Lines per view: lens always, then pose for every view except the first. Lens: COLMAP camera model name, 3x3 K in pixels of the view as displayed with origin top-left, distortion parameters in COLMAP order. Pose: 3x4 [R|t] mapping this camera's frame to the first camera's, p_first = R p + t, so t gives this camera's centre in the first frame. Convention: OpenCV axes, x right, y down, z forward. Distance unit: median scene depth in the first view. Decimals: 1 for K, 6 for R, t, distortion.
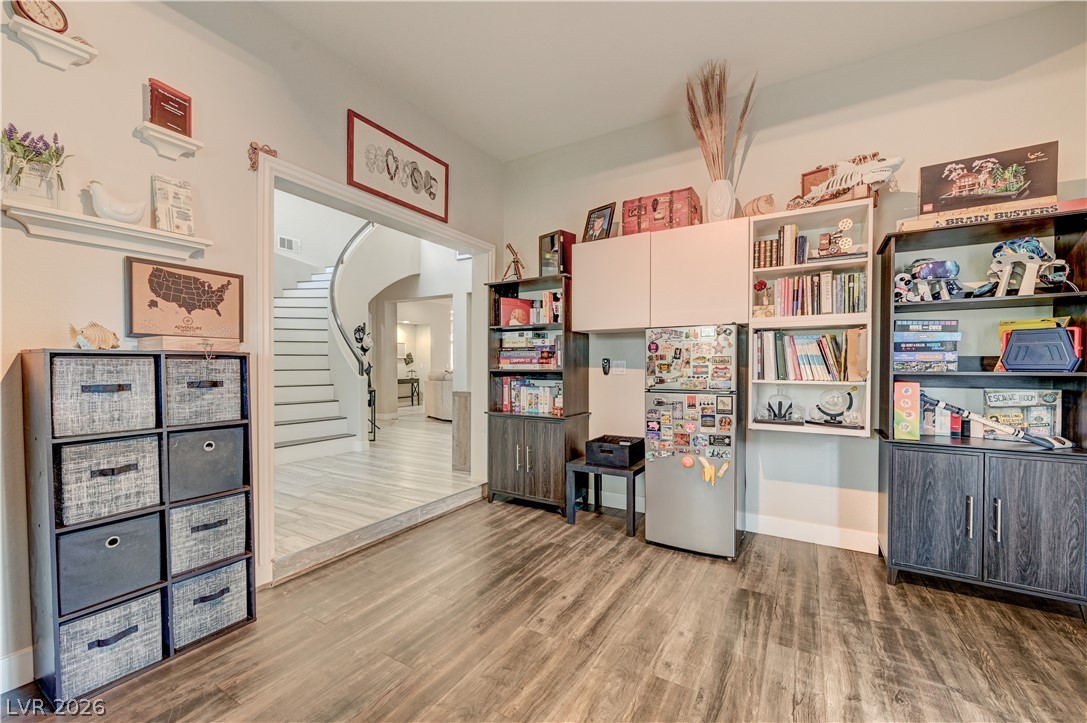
lens RADIAL K [[438.4, 0, 544.6], [0, 438.4, 367.0], [0, 0, 1]] dist [0.001133, 0.000166]
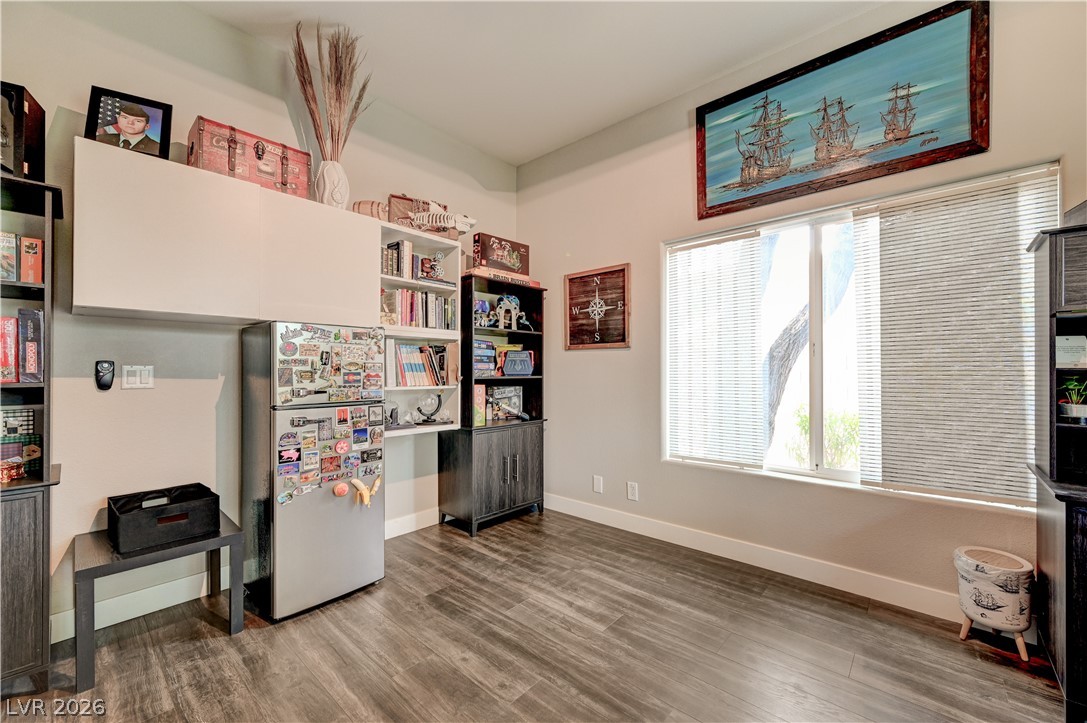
lens RADIAL K [[432.7, 0, 550.0], [0, 432.7, 365.3], [0, 0, 1]] dist [0.001104, -0.000015]
pose [[0.179914, 0.014308, 0.983578, -0.487404], [0.006012, 0.999860, -0.015645, -0.002825], [-0.983664, 0.008728, 0.179803, 0.553368]]
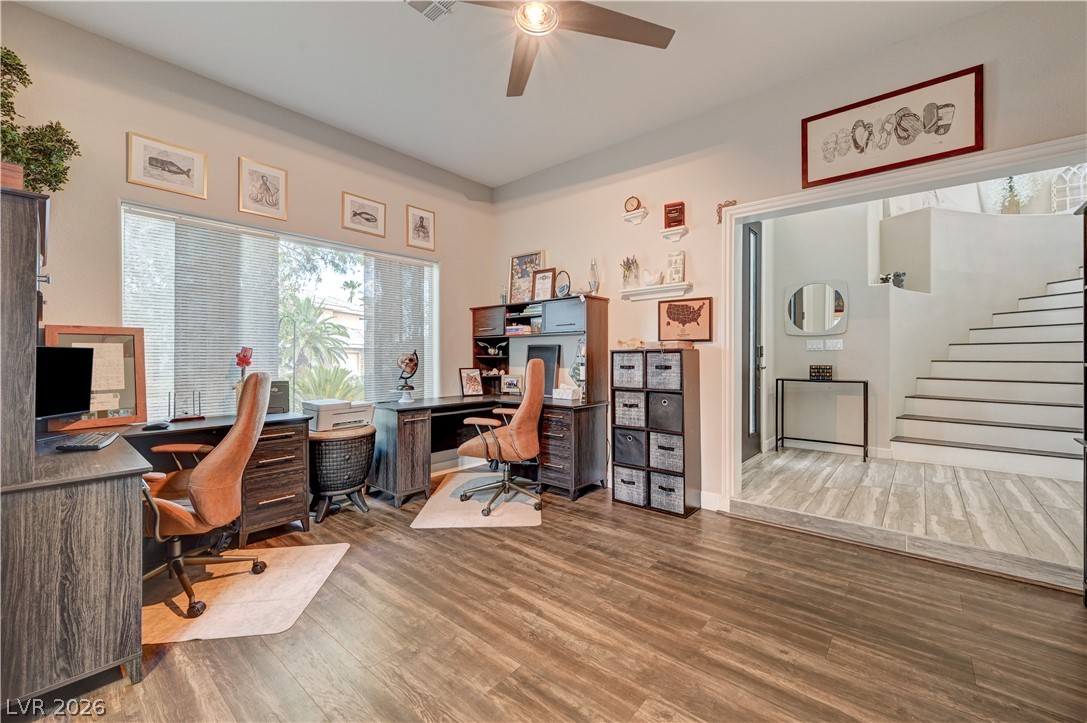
lens RADIAL K [[442.1, 0, 557.3], [0, 442.1, 350.3], [0, 0, 1]] dist [0.000155, -0.000146]
pose [[-0.154485, -0.013368, -0.987905, 0.881484], [-0.003006, 0.999910, -0.013060, -0.004108], [0.987991, 0.000952, -0.154512, 0.705941]]
